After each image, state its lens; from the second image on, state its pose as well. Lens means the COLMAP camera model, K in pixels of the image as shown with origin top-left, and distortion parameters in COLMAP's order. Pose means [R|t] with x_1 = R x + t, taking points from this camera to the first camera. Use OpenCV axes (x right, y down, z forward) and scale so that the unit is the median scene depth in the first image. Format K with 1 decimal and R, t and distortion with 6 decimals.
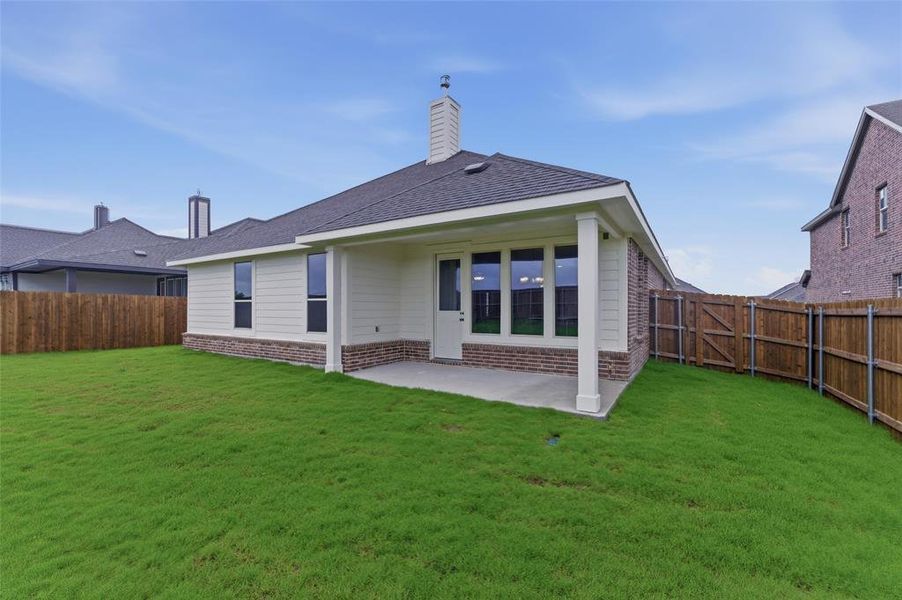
lens RADIAL K [[370.4, 0, 458.5], [0, 370.4, 302.8], [0, 0, 1]] dist [-0.001480, -0.000189]
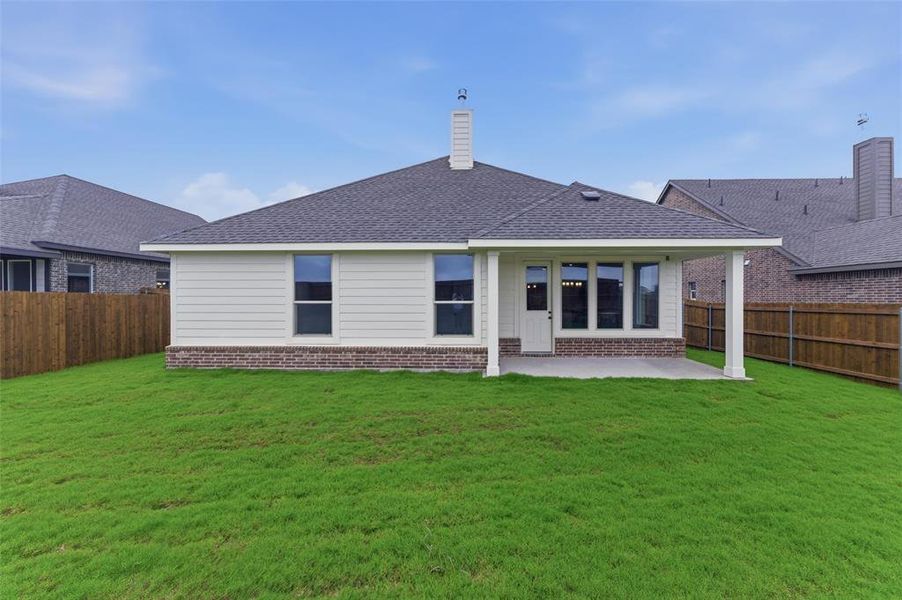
lens RADIAL K [[341.1, 0, 451.0], [0, 341.1, 300.0], [0, 0, 1]] dist [-0.000843, -0.000058]
pose [[0.865627, -0.005232, 0.500662, -0.801290], [-0.005109, 0.999801, 0.019282, -0.030582], [-0.500664, -0.019249, 0.865428, 0.218472]]
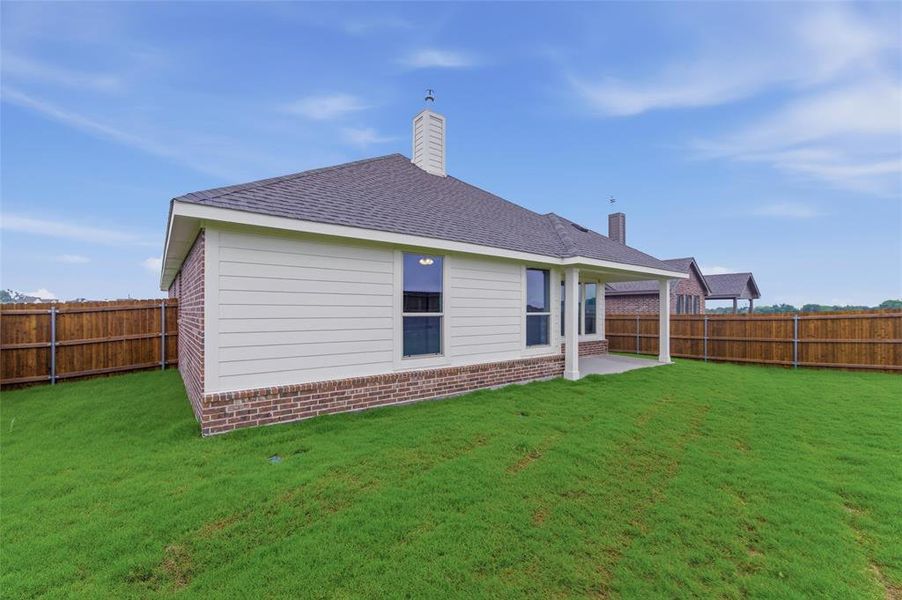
lens RADIAL K [[362.8, 0, 446.5], [0, 362.8, 304.3], [0, 0, 1]] dist [-0.001296, -0.000043]
pose [[0.368444, 0.016260, 0.929508, -1.342642], [-0.016298, 0.999806, -0.011029, -0.018962], [-0.929507, -0.011085, 0.368638, 0.838322]]
